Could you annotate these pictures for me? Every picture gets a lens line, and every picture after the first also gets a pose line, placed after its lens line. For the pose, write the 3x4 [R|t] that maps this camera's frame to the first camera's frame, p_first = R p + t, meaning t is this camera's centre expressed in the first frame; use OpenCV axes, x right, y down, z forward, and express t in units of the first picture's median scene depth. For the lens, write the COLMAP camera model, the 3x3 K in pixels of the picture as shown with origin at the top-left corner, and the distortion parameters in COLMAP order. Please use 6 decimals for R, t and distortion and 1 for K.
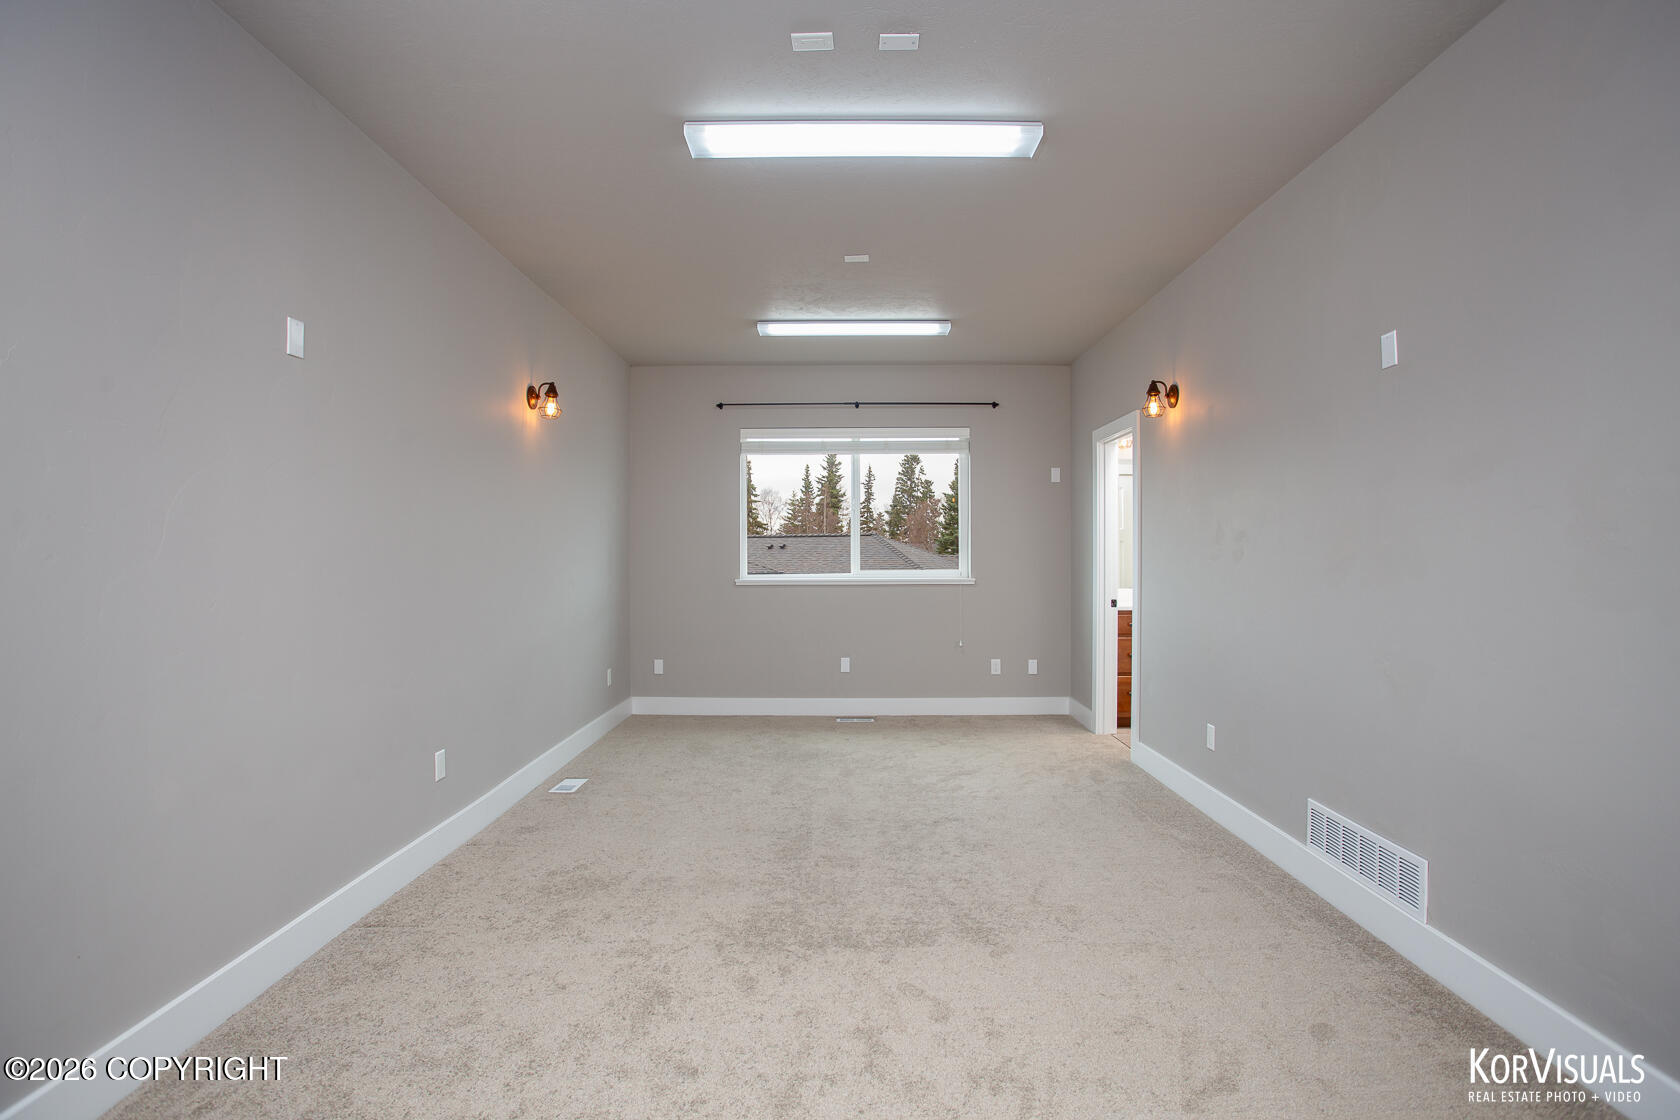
lens RADIAL K [[821.4, 0, 840.0], [0, 821.4, 560.0], [0, 0, 1]] dist [-0.087111, 0.050112]
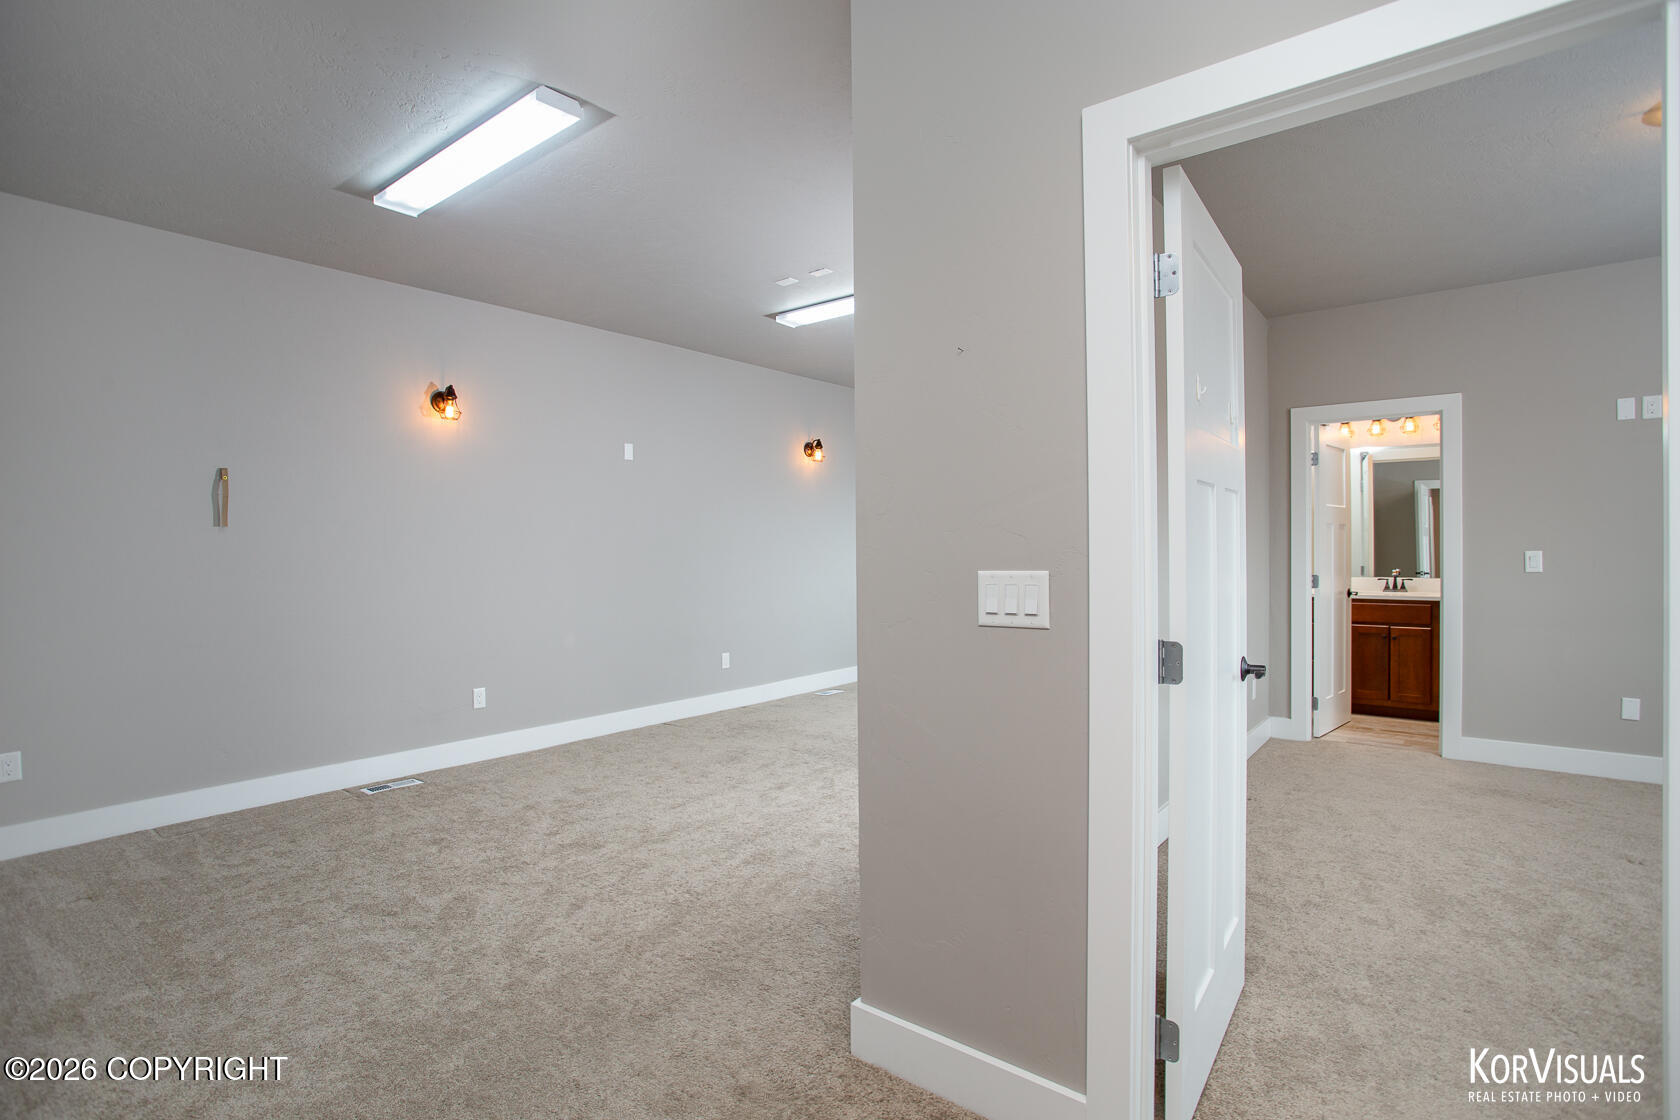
lens RADIAL K [[828.5, 0, 831.0], [0, 828.5, 556.9], [0, 0, 1]] dist [-0.061635, 0.027666]
pose [[0.778808, 0.003242, -0.627253, 0.578627], [0.002048, 0.999968, 0.007711, 0.000365], [0.627258, -0.007290, 0.778777, -0.218973]]
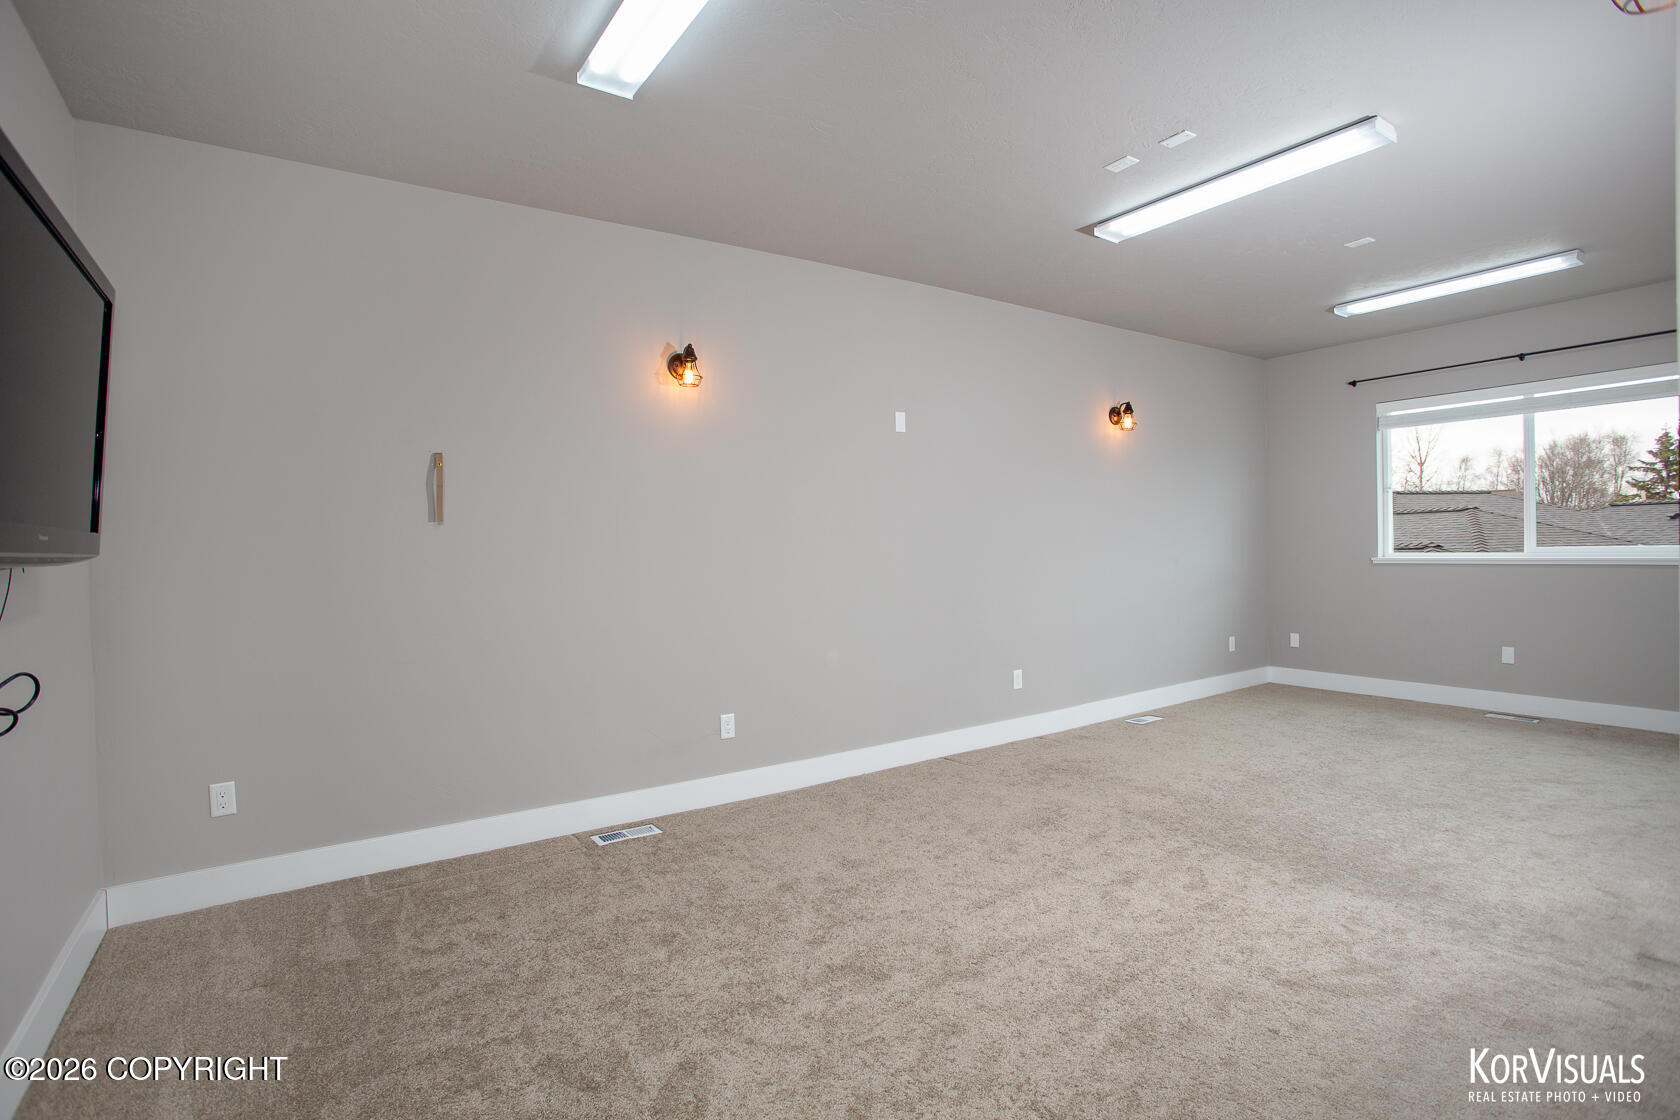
lens RADIAL K [[821.4, 0, 840.0], [0, 821.4, 560.0], [0, 0, 1]] dist [-0.087111, 0.050112]
pose [[0.570331, 0.007493, -0.821381, 0.366438], [0.014157, 0.999720, 0.018950, -0.000914], [0.821293, -0.022436, 0.570065, -0.089681]]
